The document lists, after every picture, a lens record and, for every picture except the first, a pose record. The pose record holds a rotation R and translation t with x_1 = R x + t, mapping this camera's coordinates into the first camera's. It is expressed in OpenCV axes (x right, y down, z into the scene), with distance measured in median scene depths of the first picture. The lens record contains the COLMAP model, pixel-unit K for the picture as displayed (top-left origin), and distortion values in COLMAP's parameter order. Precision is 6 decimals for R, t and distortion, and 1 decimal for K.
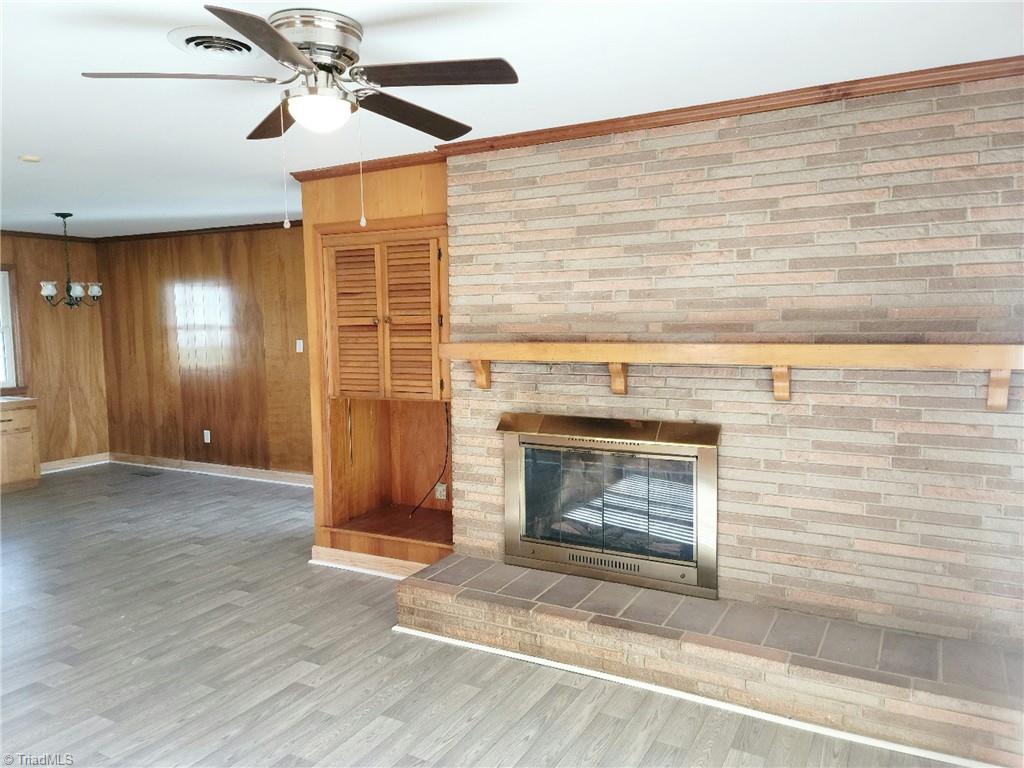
lens RADIAL K [[747.4, 0, 515.6], [0, 747.4, 386.4], [0, 0, 1]] dist [0.075319, -0.062692]
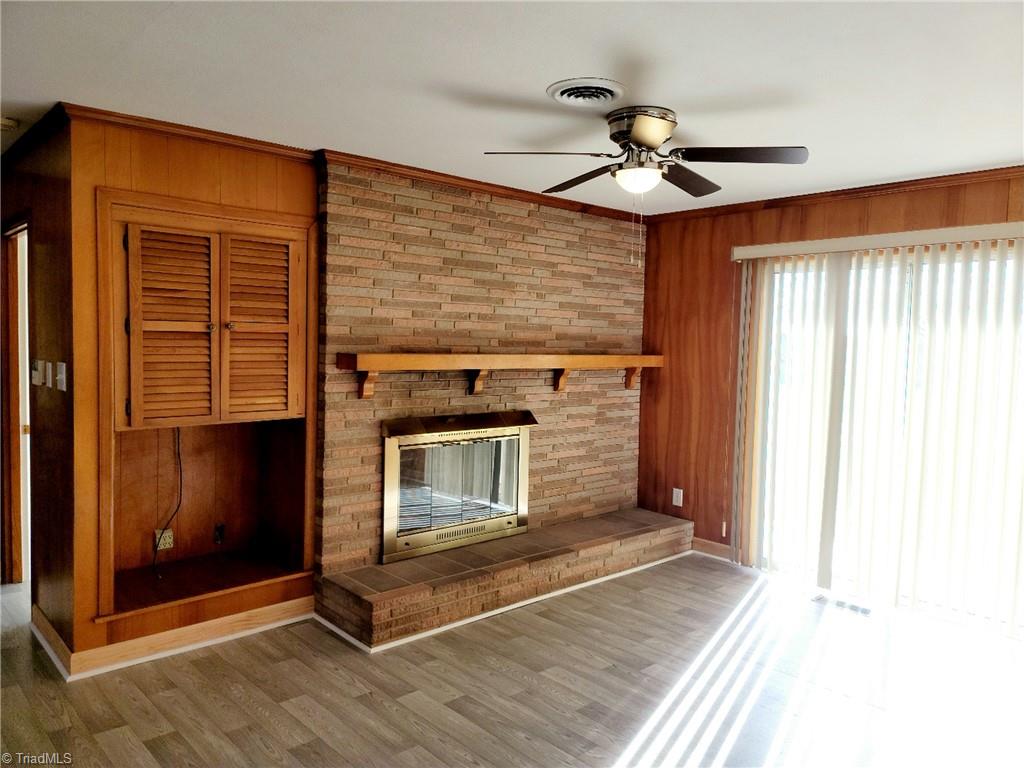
lens RADIAL K [[736.8, 0, 517.6], [0, 736.8, 384.7], [0, 0, 1]] dist [0.063859, -0.062748]
pose [[0.321243, -0.037104, 0.946269, -0.980804], [0.058829, 0.998084, 0.019164, -0.024594], [-0.945168, 0.049512, 0.322811, 0.502415]]
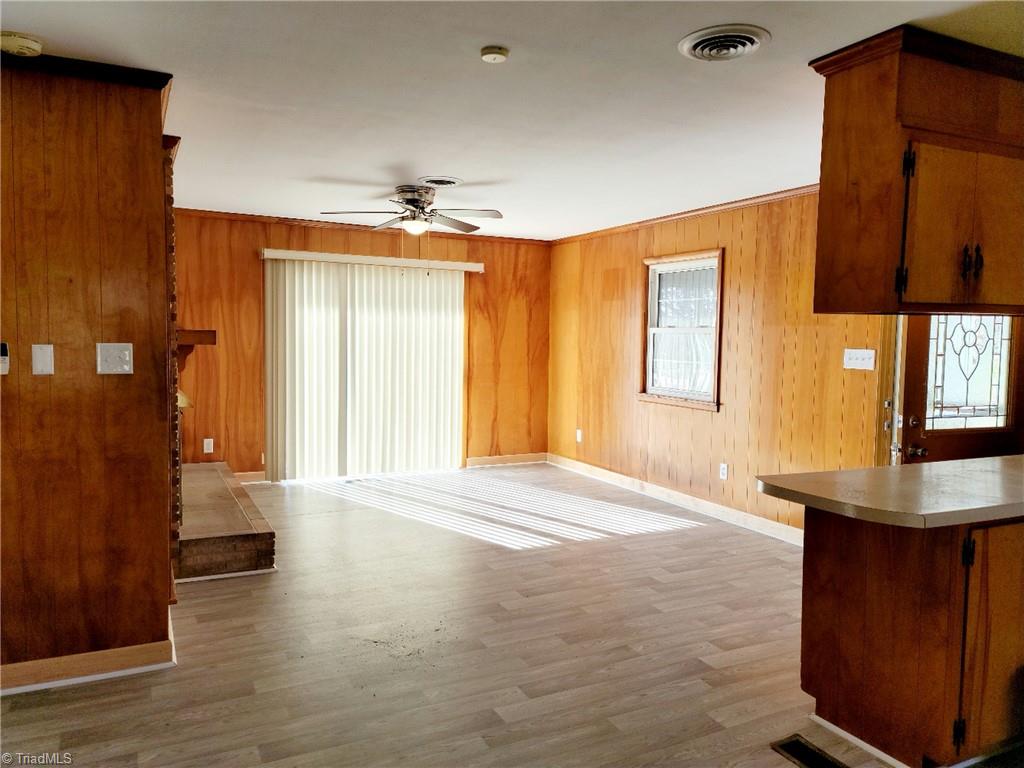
lens RADIAL K [[736.8, 0, 517.6], [0, 736.8, 384.7], [0, 0, 1]] dist [0.063859, -0.062748]
pose [[-0.827688, -0.038153, 0.559891, -1.119557], [0.045539, 0.989830, 0.134772, -0.108494], [-0.559338, 0.137046, -0.817532, 1.695976]]
